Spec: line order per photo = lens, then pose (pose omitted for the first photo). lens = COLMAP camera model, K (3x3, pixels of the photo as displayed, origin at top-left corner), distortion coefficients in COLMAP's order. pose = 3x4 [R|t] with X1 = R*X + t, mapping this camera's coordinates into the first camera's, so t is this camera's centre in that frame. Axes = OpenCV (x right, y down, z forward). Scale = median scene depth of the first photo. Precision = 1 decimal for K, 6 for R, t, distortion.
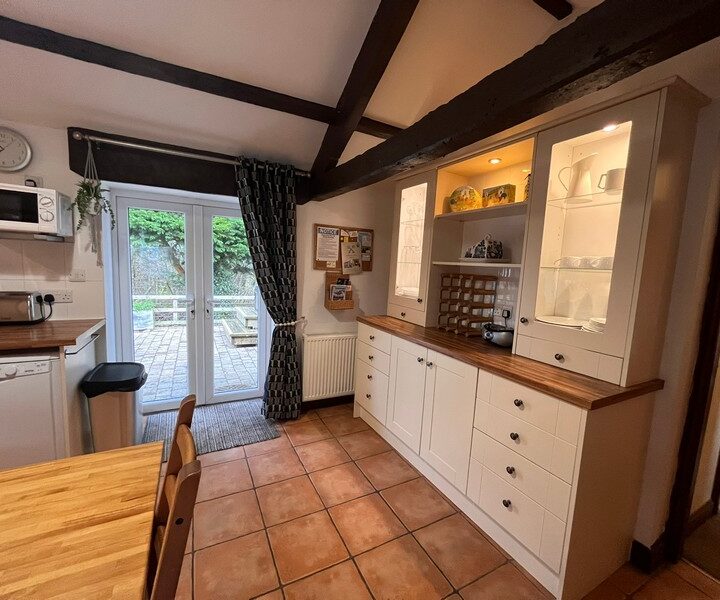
lens RADIAL K [[323.0, 0, 360.0], [0, 323.0, 300.0], [0, 0, 1]] dist [0.000790, -0.000139]
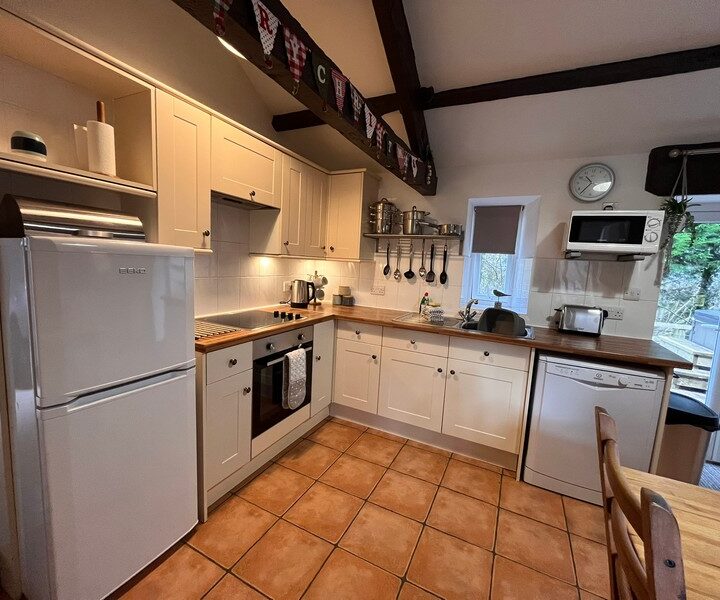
lens RADIAL K [[323.0, 0, 360.0], [0, 323.0, 300.0], [0, 0, 1]] dist [0.000790, -0.000139]
pose [[0.592222, 0.077466, -0.802042, -0.575800], [-0.114393, 0.993369, 0.011478, 0.028706], [0.797613, 0.084951, 0.597157, -0.287123]]
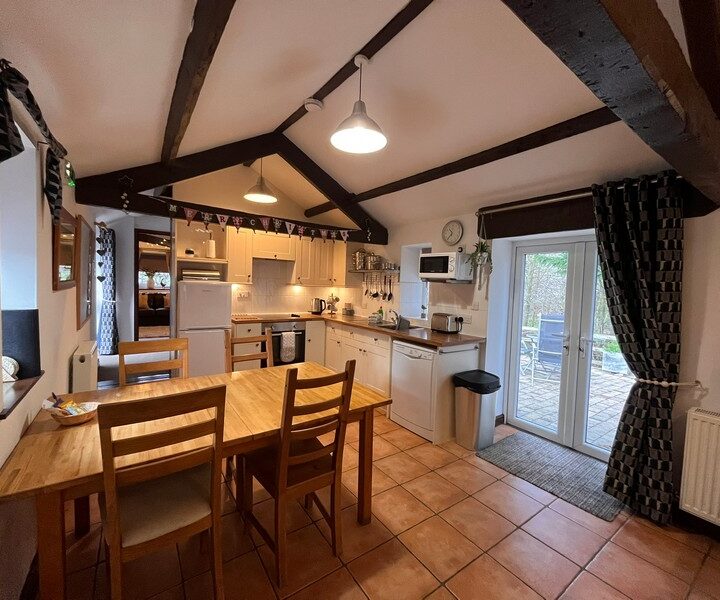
lens RADIAL K [[323.0, 0, 360.0], [0, 323.0, 300.0], [0, 0, 1]] dist [0.000790, -0.000139]
pose [[0.137081, 0.006266, -0.990540, 0.519858], [-0.138569, 0.990269, -0.012912, -0.010959], [0.980820, 0.139028, 0.136615, 0.285649]]
